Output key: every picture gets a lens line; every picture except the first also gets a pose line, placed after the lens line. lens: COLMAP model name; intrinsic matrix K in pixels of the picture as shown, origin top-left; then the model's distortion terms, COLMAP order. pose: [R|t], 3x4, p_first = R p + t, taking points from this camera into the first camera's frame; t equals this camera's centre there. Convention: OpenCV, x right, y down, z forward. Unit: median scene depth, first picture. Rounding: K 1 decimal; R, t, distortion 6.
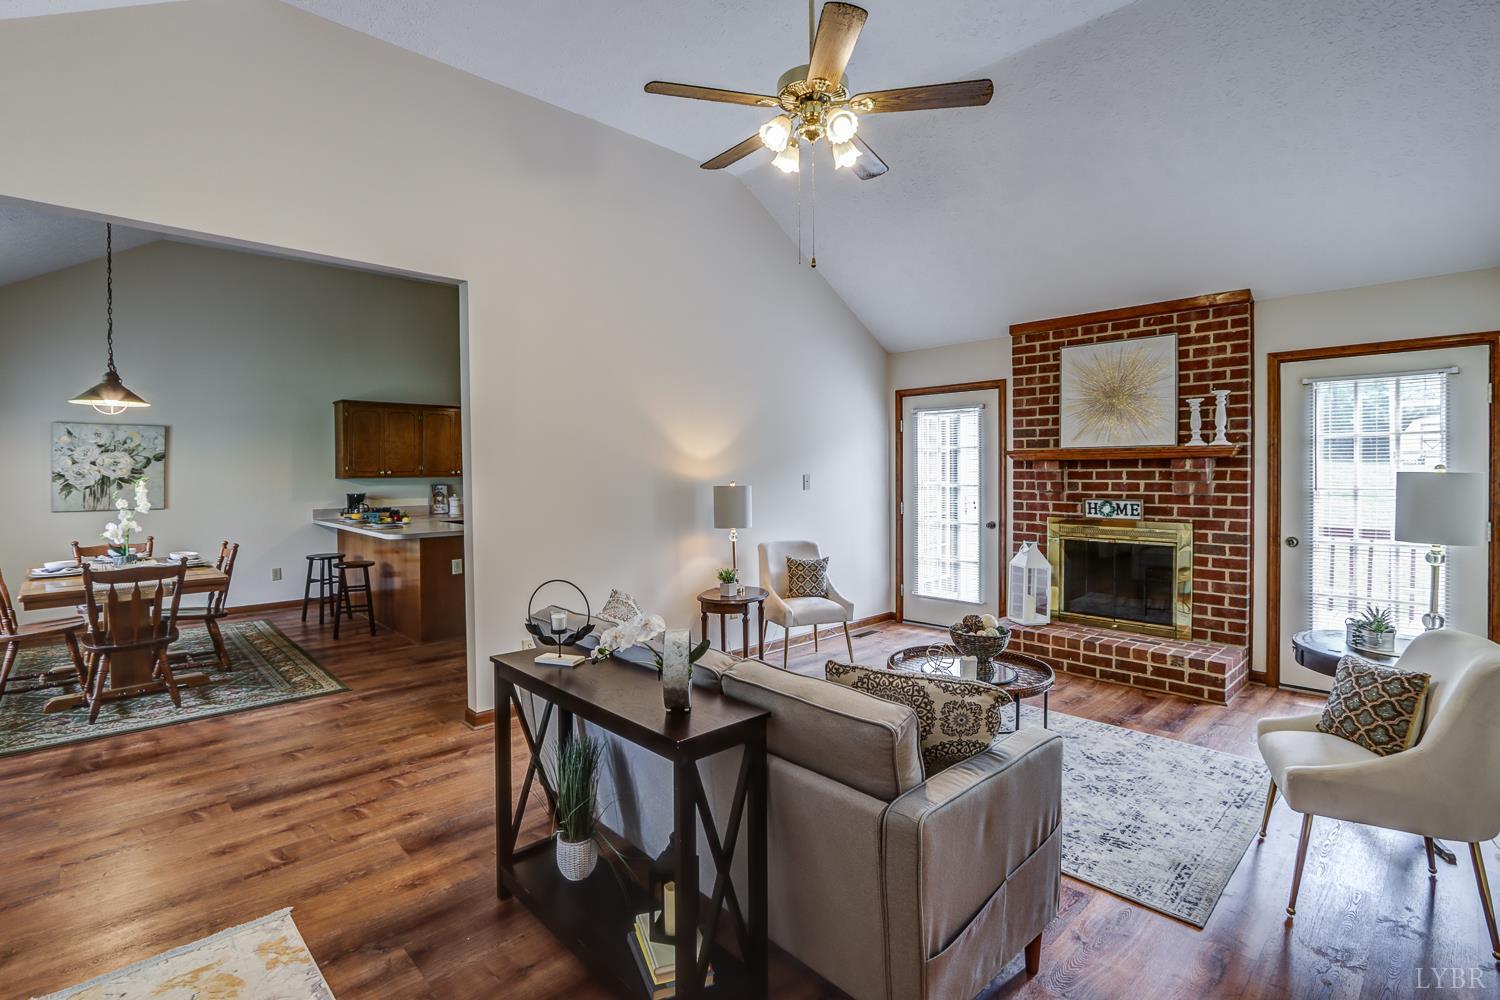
lens RADIAL K [[728.0, 0, 721.1], [0, 728.0, 484.3], [0, 0, 1]] dist [-0.018013, 0.004137]
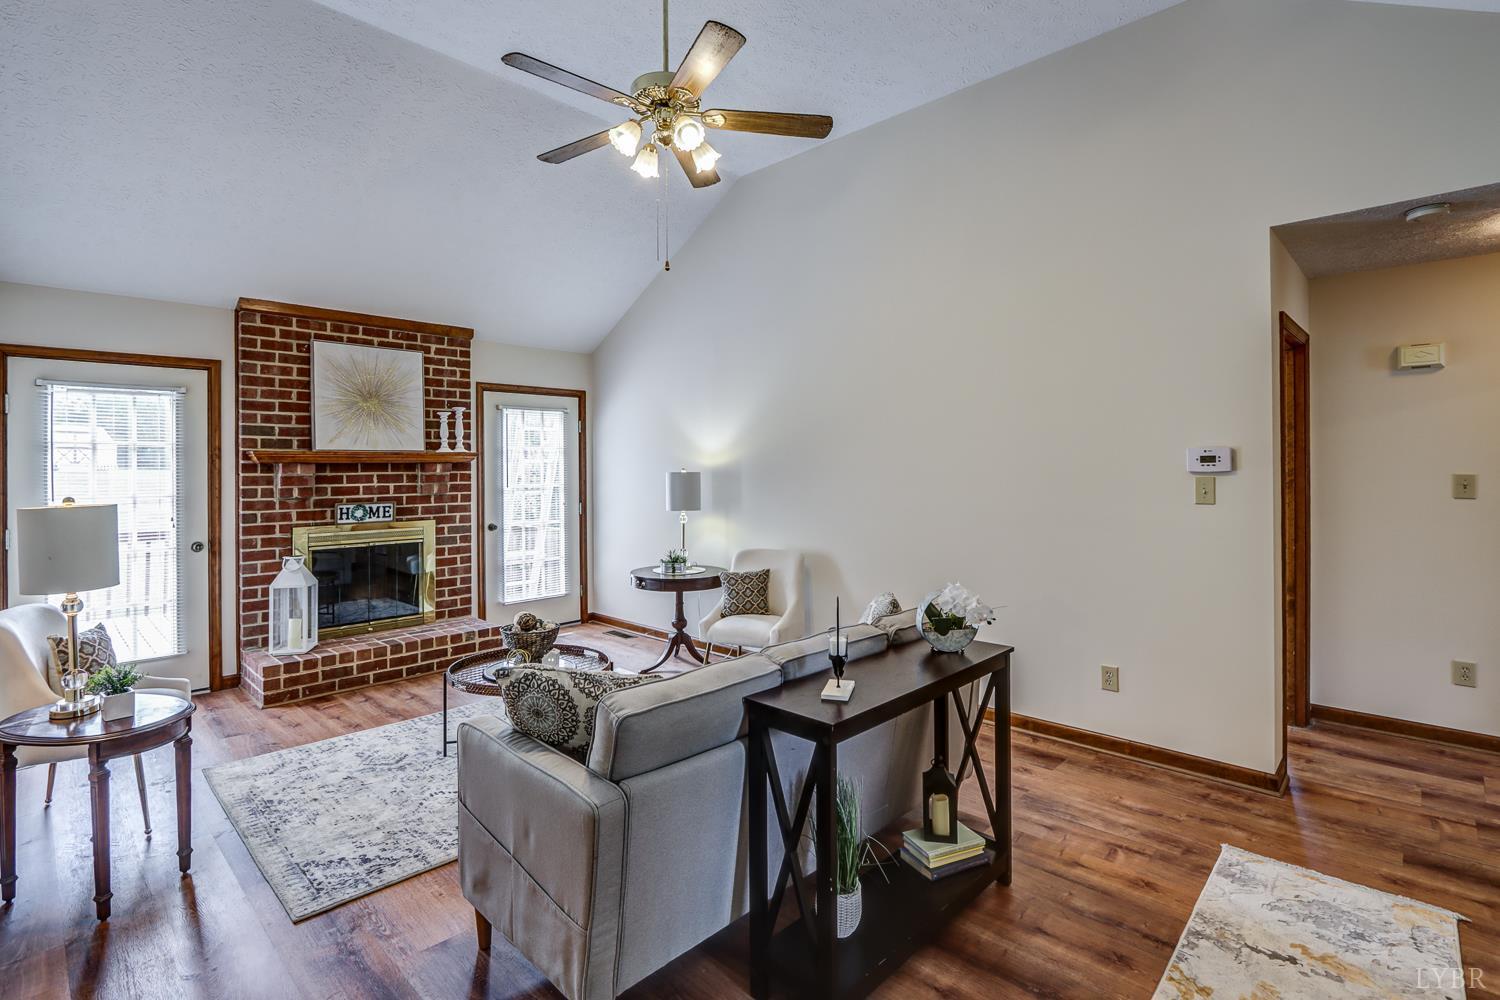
lens RADIAL K [[728.0, 0, 752.8], [0, 728.0, 464.9], [0, 0, 1]] dist [-0.018013, 0.004137]
pose [[-0.080680, 0.010966, 0.996680, -0.515514], [0.028721, 0.999550, -0.008673, -0.007912], [-0.996326, 0.027926, -0.080958, 0.563315]]
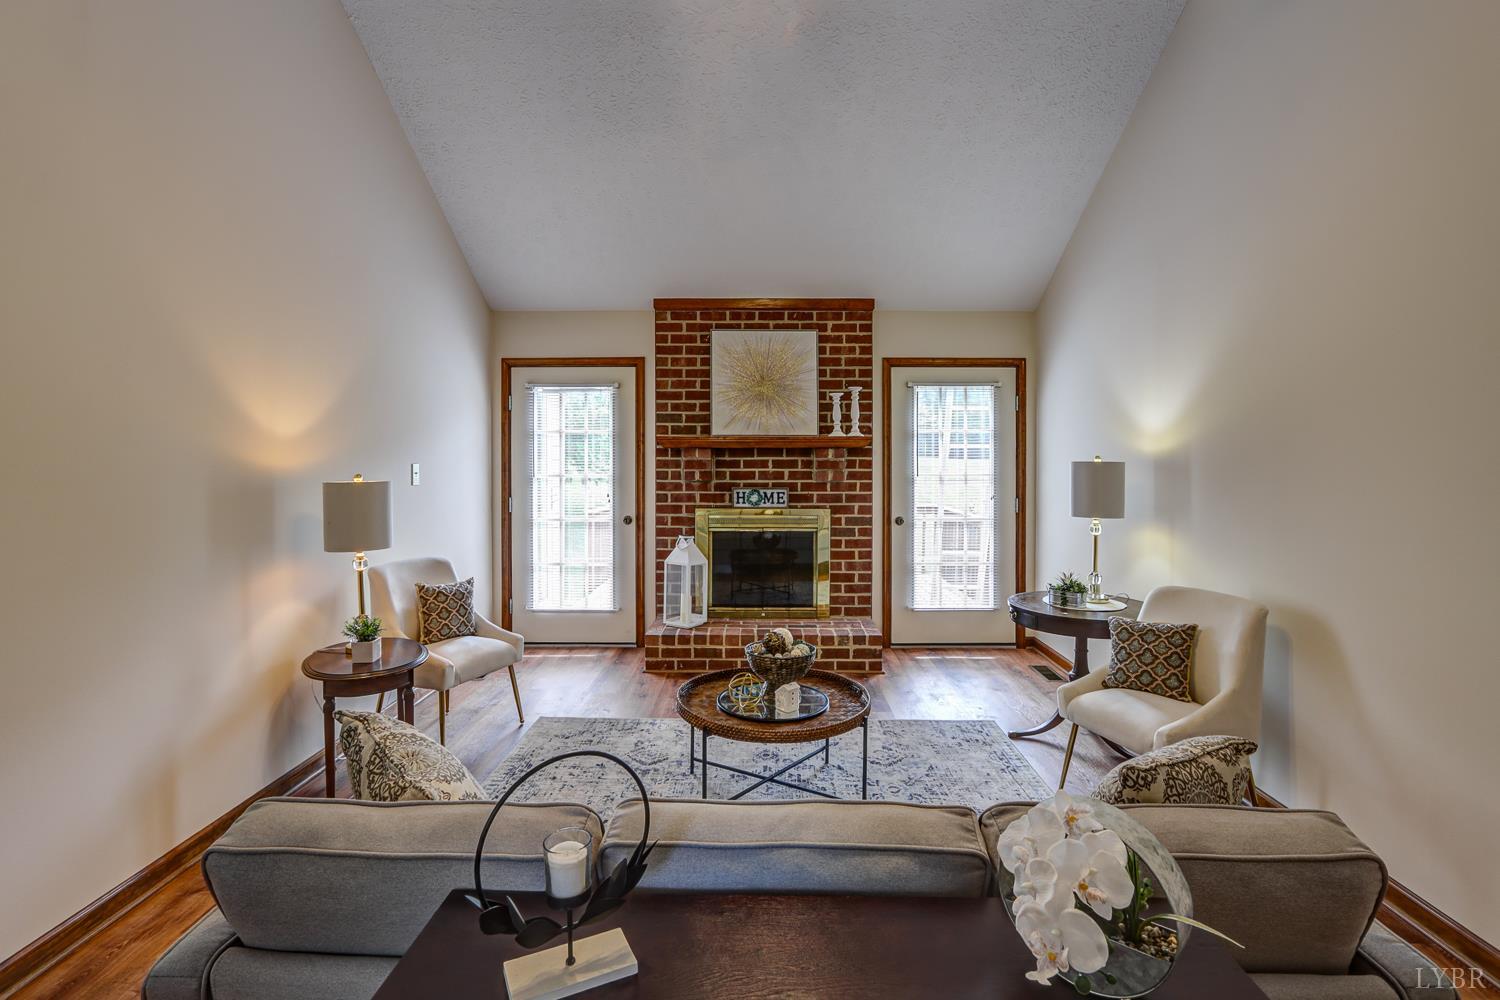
lens RADIAL K [[728.0, 0, 766.3], [0, 728.0, 465.7], [0, 0, 1]] dist [-0.018013, 0.004137]
pose [[0.674033, -0.001826, 0.738699, -0.201768], [0.009388, 0.999937, -0.006094, -0.003880], [-0.738642, 0.011042, 0.674008, 0.326096]]
